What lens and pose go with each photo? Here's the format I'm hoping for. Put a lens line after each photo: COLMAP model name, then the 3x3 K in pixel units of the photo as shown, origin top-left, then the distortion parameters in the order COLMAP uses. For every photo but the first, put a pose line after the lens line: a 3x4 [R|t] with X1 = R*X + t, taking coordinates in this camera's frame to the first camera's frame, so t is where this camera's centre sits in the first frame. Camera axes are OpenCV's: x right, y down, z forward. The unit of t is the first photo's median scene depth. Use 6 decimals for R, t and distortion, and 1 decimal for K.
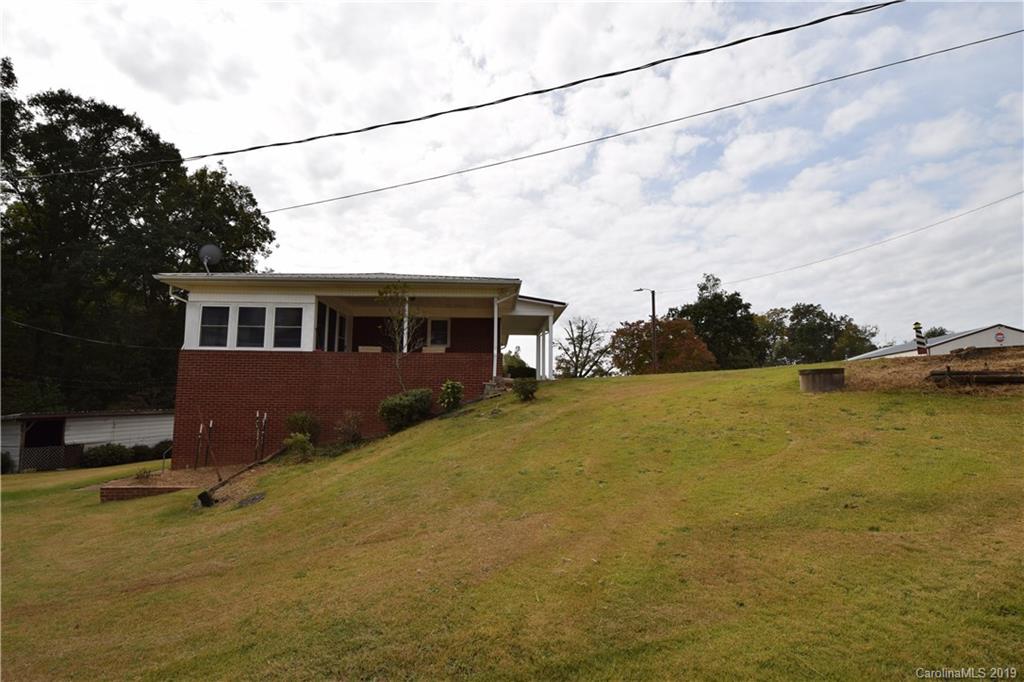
lens RADIAL K [[494.2, 0, 507.7], [0, 494.2, 344.9], [0, 0, 1]] dist [-0.022793, -0.005964]
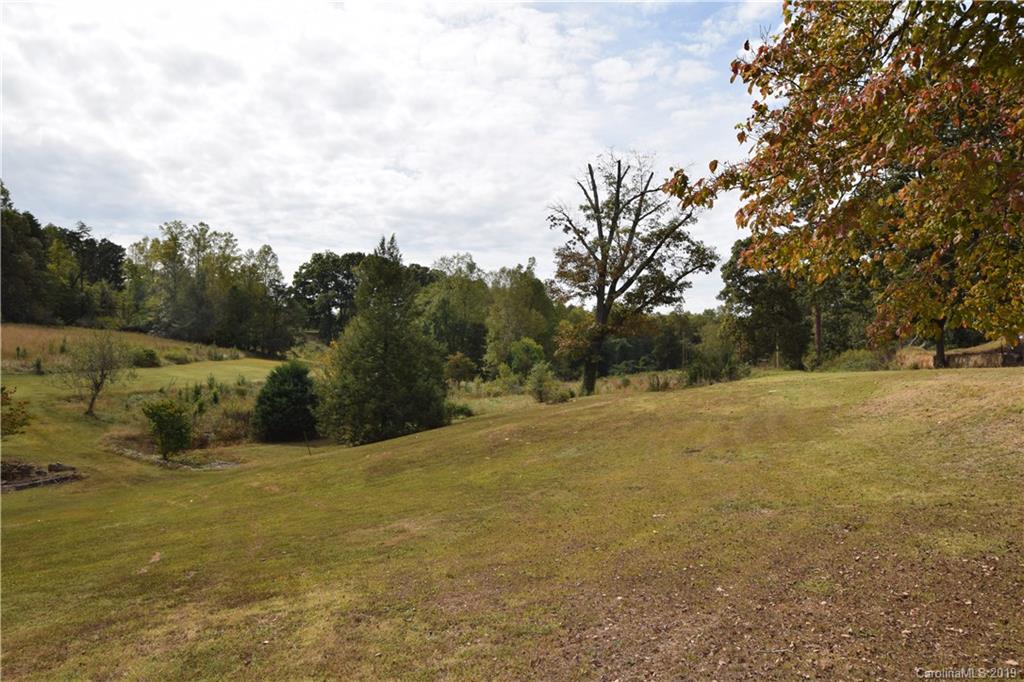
lens RADIAL K [[663.0, 0, 508.6], [0, 663.0, 339.9], [0, 0, 1]] dist [0.014615, -0.019855]
pose [[0.998043, 0.010682, -0.061620, 0.092510], [-0.004095, 0.994351, 0.106059, 0.042569], [0.062405, -0.105599, 0.992449, 0.404853]]
